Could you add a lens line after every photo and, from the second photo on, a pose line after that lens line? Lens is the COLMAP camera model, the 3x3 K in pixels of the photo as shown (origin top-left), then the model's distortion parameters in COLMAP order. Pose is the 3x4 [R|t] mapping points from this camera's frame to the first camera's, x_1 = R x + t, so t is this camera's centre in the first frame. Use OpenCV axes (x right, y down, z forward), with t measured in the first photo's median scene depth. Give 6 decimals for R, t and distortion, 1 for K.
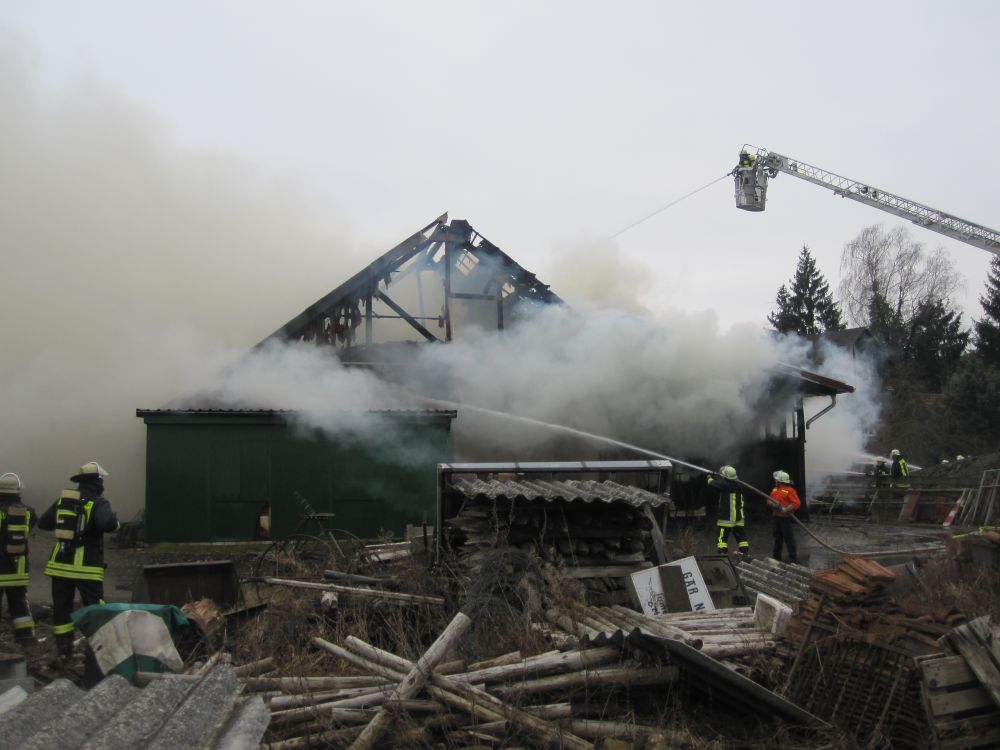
lens RADIAL K [[988.6, 0, 500.0], [0, 988.6, 375.0], [0, 0, 1]] dist [-0.073296, 0.027213]
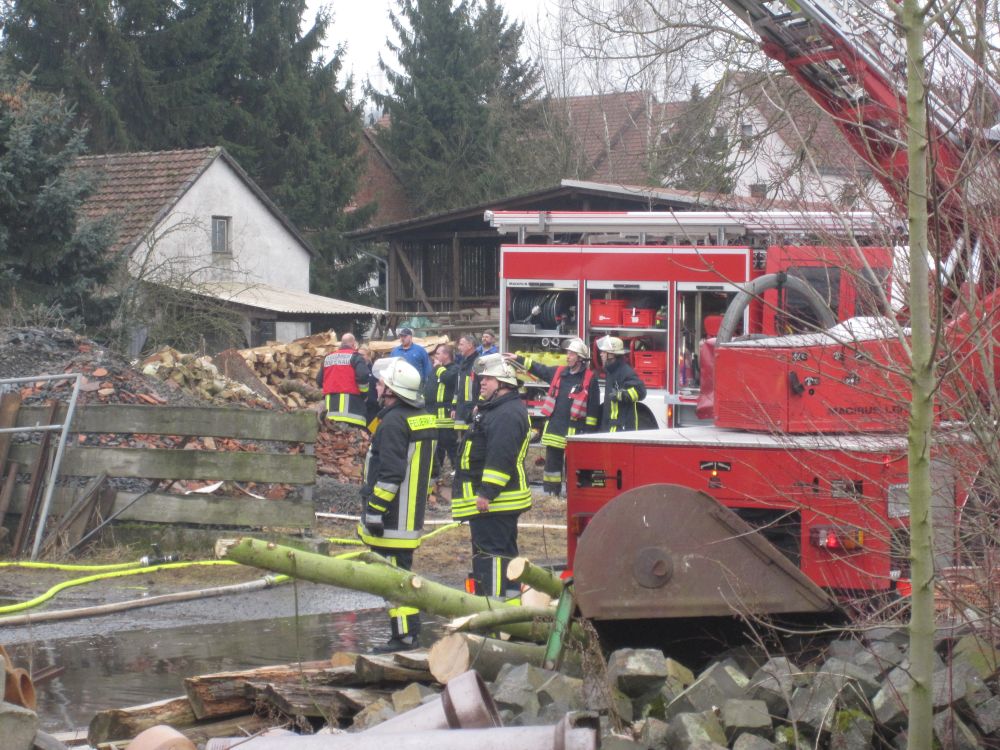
lens RADIAL K [[2754.3, 0, 500.0], [0, 2754.3, 375.0], [0, 0, 1]] dist [0.020296, -0.411973]
pose [[0.807763, 0.002854, 0.589500, 0.137233], [-0.062387, 0.994787, 0.080669, 0.014963], [-0.586197, -0.101939, 0.803730, 0.213348]]
